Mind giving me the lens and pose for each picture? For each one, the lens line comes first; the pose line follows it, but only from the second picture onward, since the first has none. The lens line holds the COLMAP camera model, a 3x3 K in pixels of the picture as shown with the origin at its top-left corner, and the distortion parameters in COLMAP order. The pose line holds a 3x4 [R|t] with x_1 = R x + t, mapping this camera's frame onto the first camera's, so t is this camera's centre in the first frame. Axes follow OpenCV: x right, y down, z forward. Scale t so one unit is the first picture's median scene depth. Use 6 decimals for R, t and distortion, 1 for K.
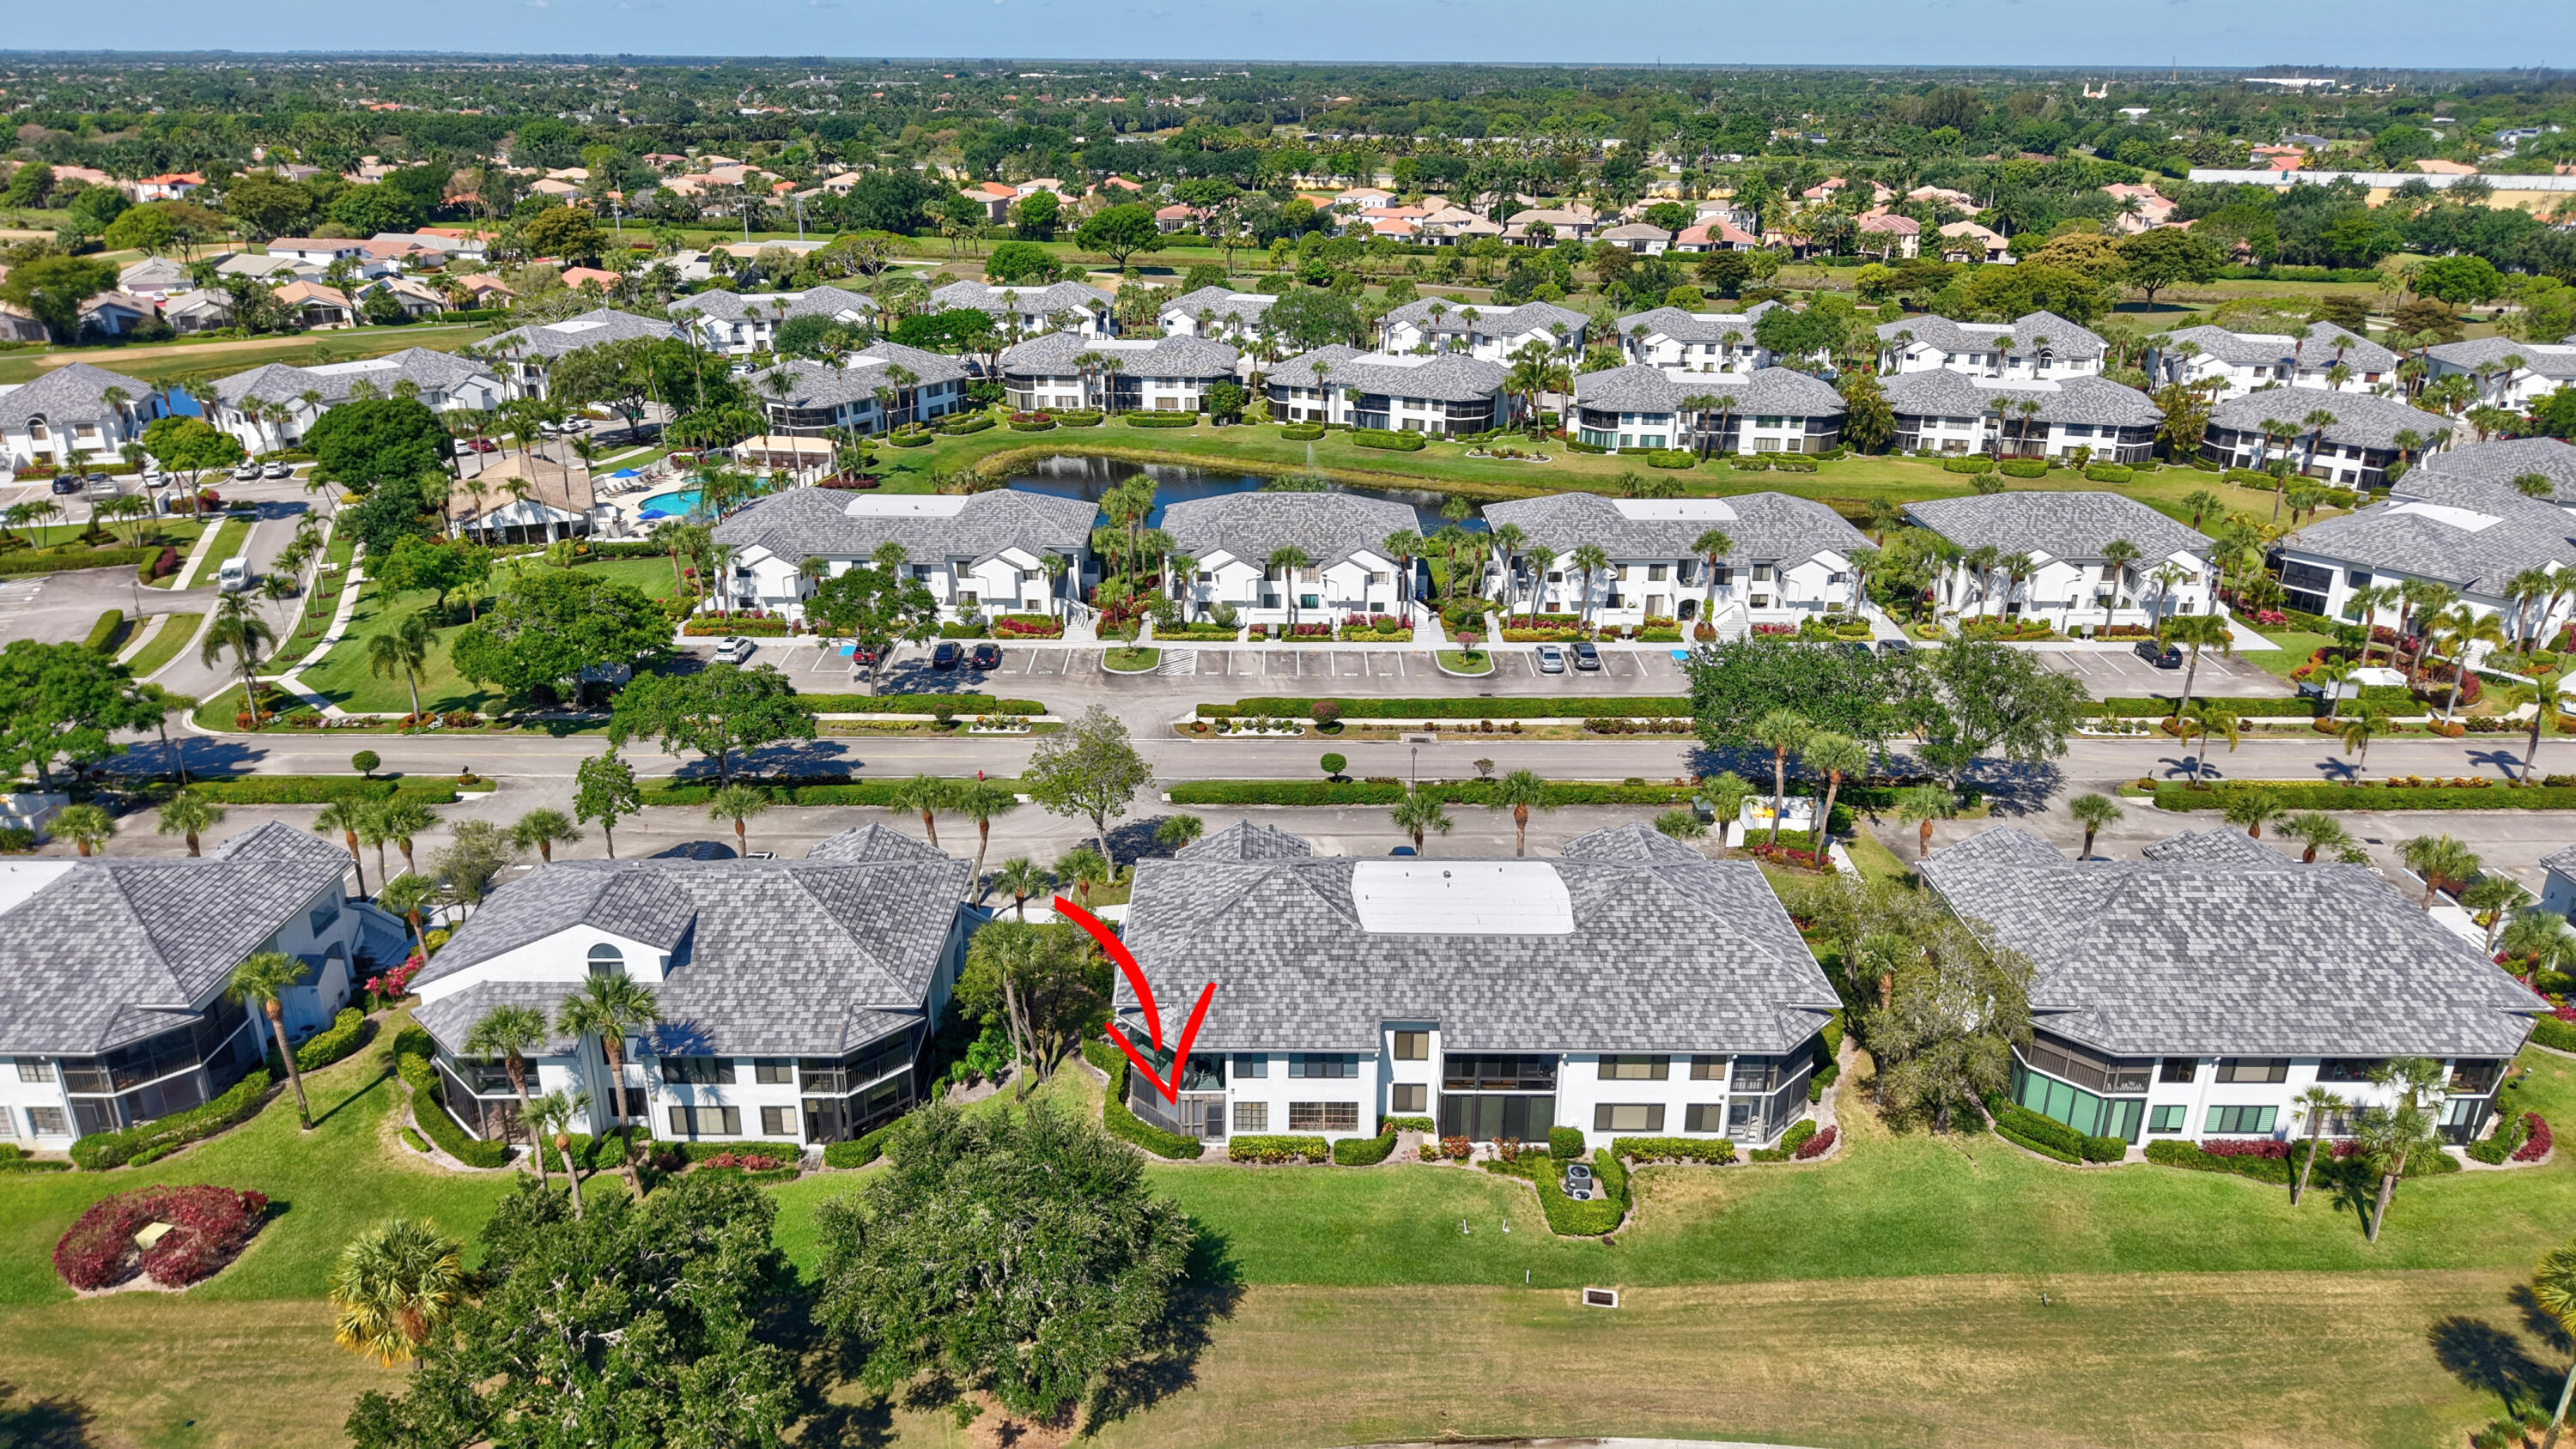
lens RADIAL K [[1707.6, 0, 1298.4], [0, 1707.6, 729.6], [0, 0, 1]] dist [0.040662, -0.060779]
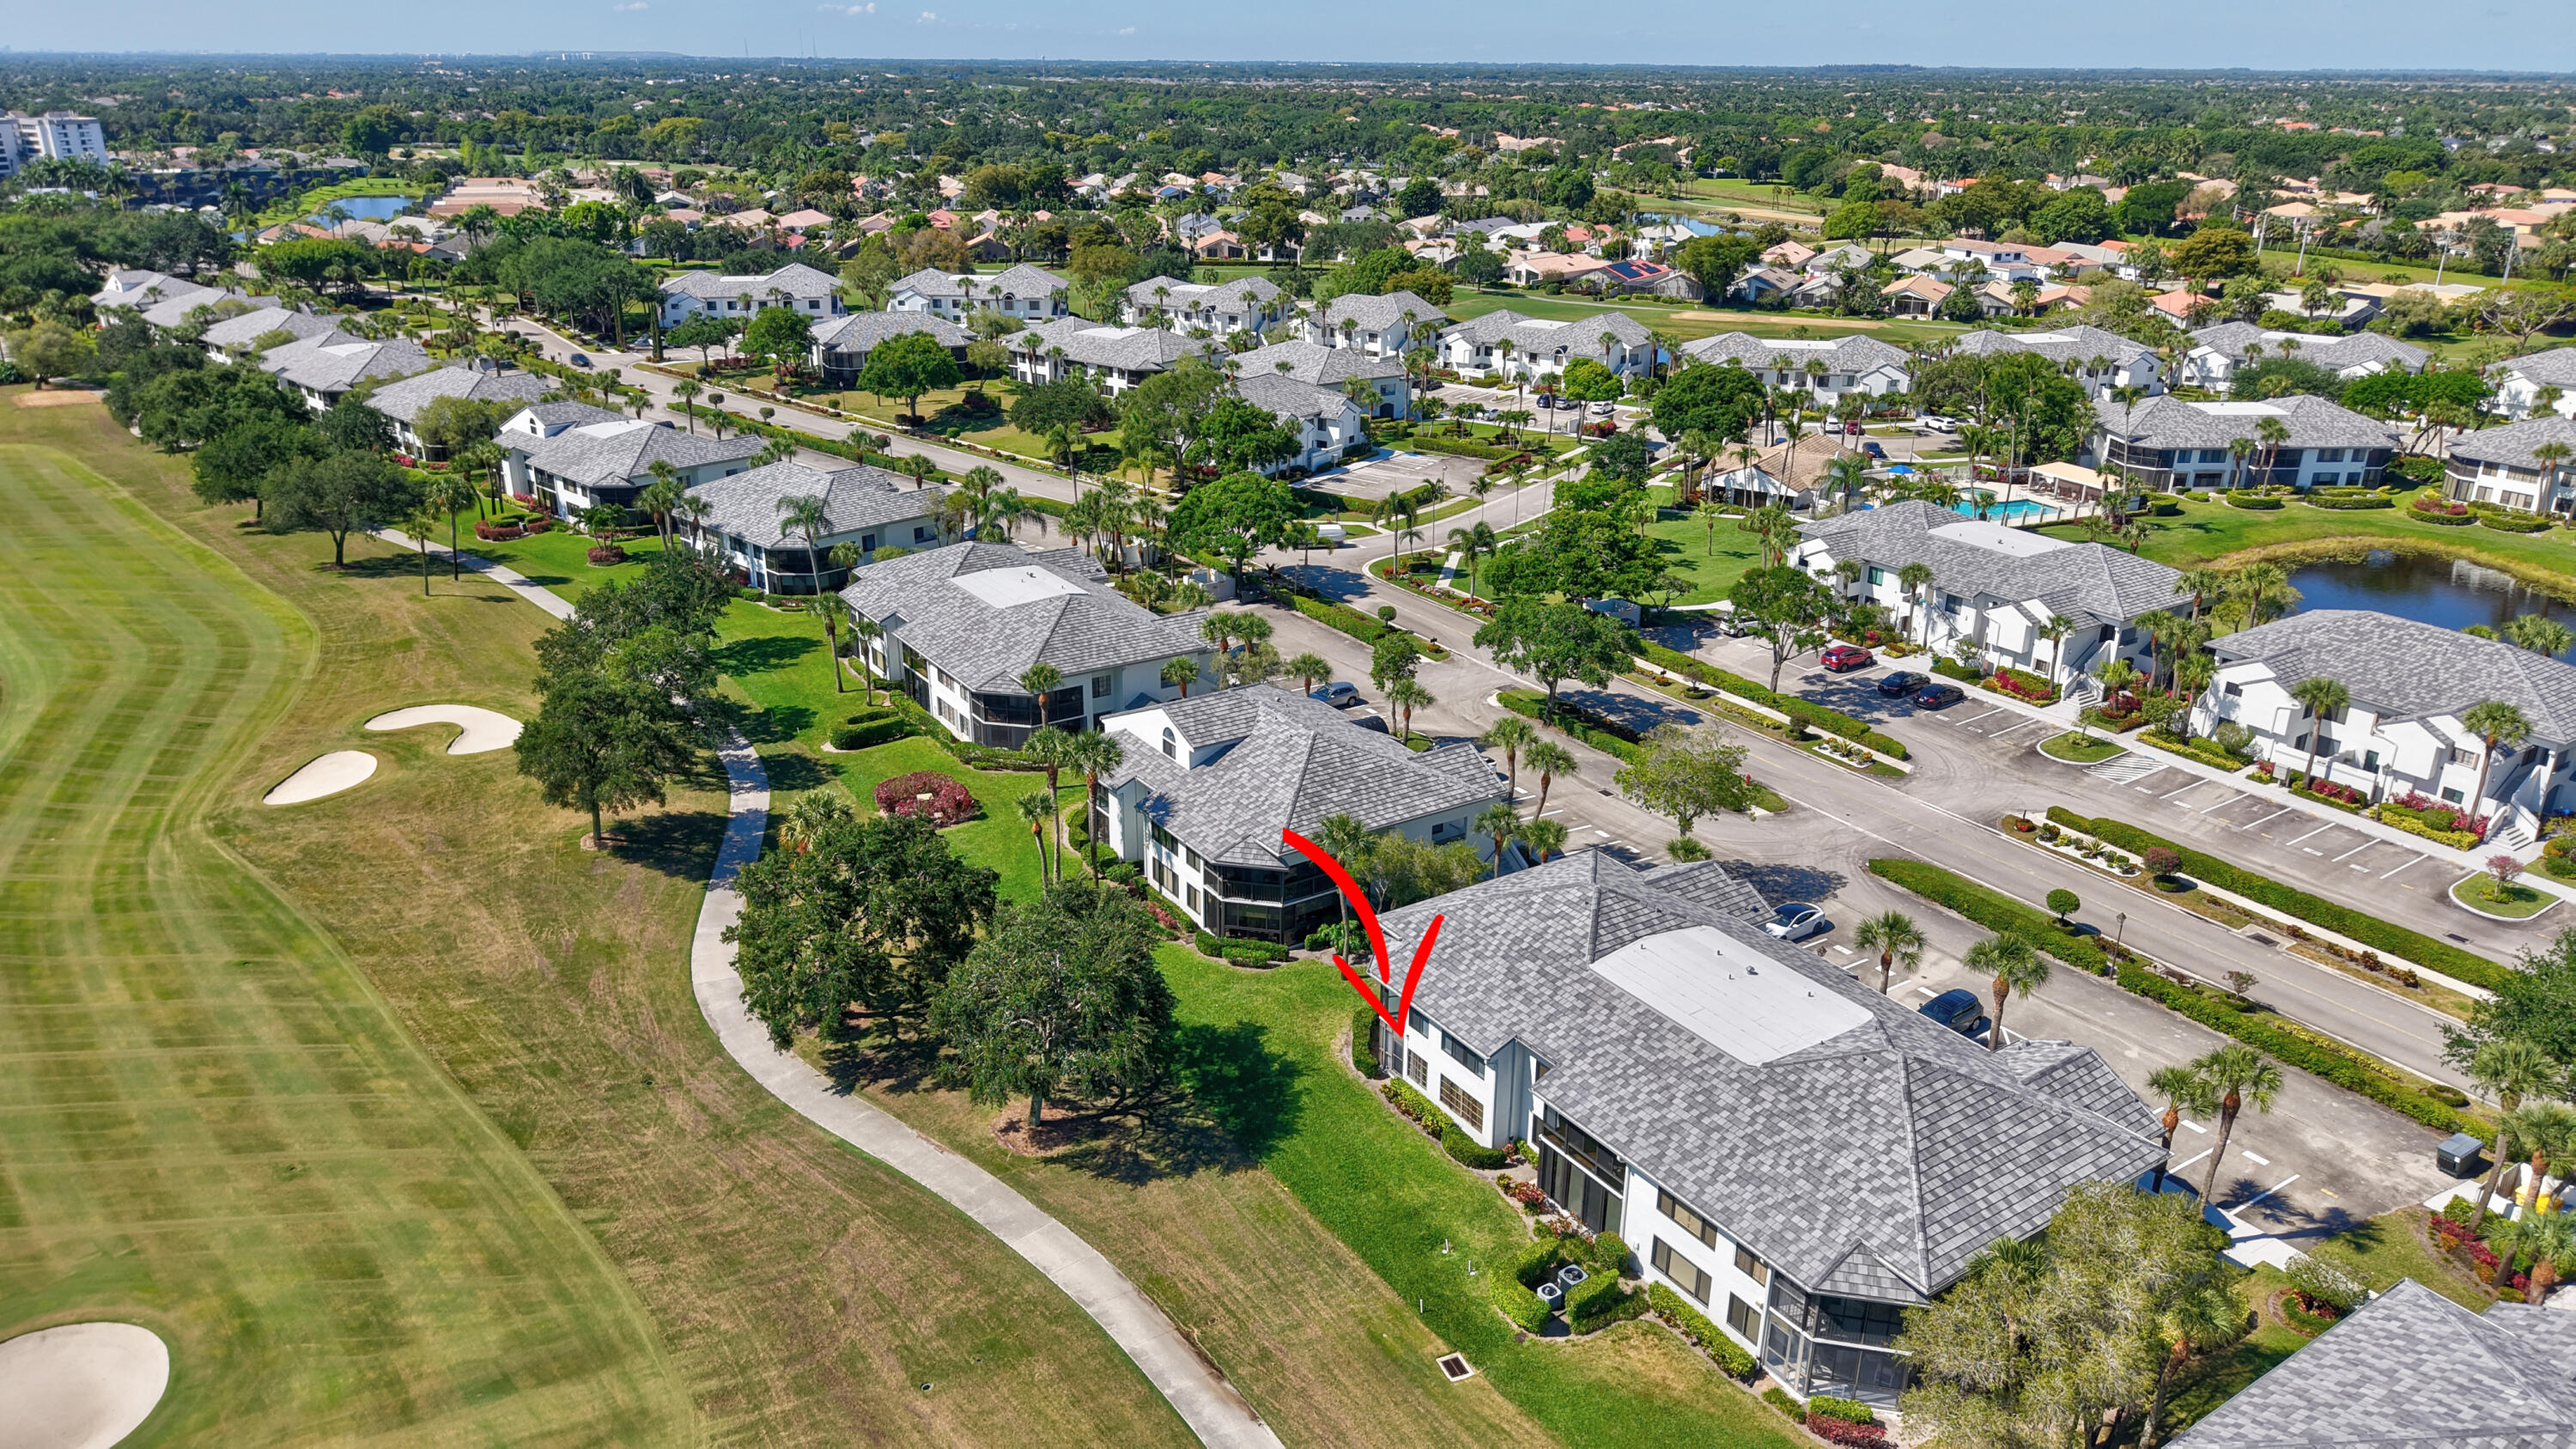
lens RADIAL K [[1734.2, 0, 1286.4], [0, 1734.2, 684.3], [0, 0, 1]] dist [0.043106, -0.046206]
pose [[0.535201, 0.281166, -0.796558, 0.262036], [-0.311504, 0.942214, 0.123283, -0.037554], [0.785191, 0.182150, 0.591858, 0.095943]]
